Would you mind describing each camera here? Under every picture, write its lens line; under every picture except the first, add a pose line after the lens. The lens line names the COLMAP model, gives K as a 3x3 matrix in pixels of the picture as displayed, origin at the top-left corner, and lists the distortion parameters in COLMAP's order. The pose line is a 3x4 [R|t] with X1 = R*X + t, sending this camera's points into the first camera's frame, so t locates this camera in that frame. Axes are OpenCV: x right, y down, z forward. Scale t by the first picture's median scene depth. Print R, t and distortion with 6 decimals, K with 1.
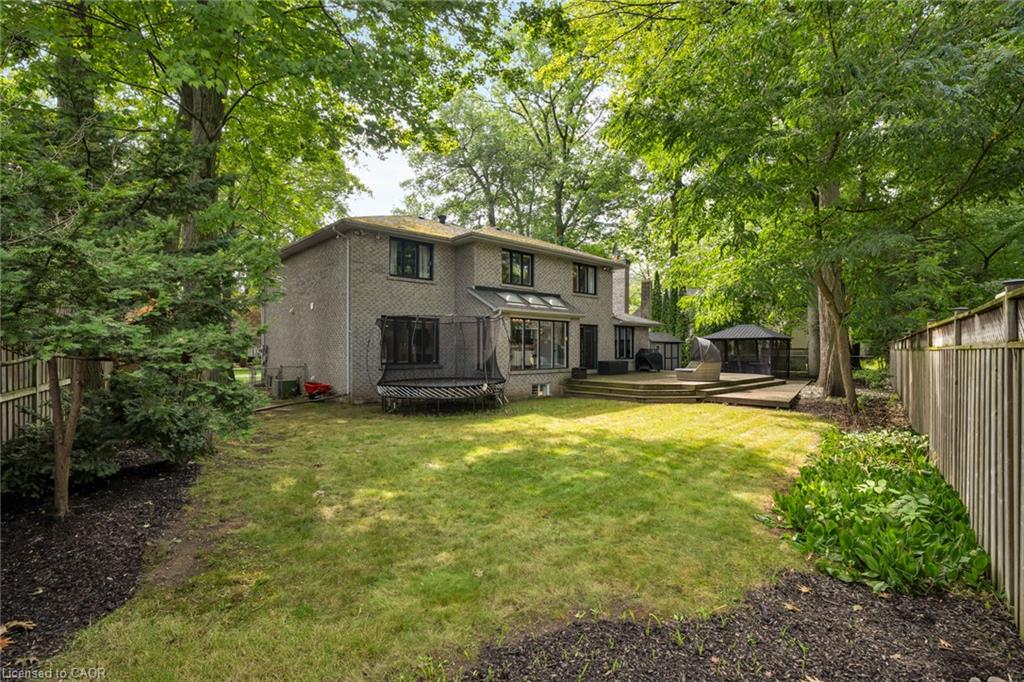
lens RADIAL K [[464.2, 0, 511.7], [0, 464.2, 346.3], [0, 0, 1]] dist [-0.000449, 0.001068]
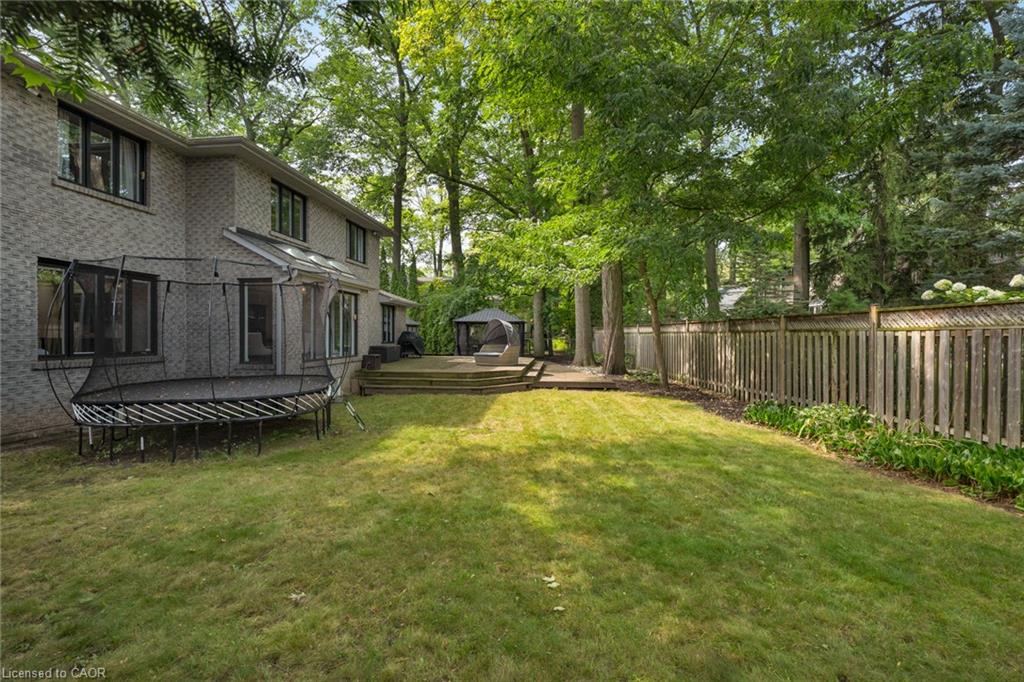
lens RADIAL K [[464.2, 0, 490.8], [0, 464.2, 335.9], [0, 0, 1]] dist [-0.000449, 0.001068]
pose [[0.762137, 0.000397, 0.647416, -0.218194], [-0.005891, 0.999963, 0.006321, 0.008903], [-0.647389, -0.008631, 0.762111, 0.303136]]
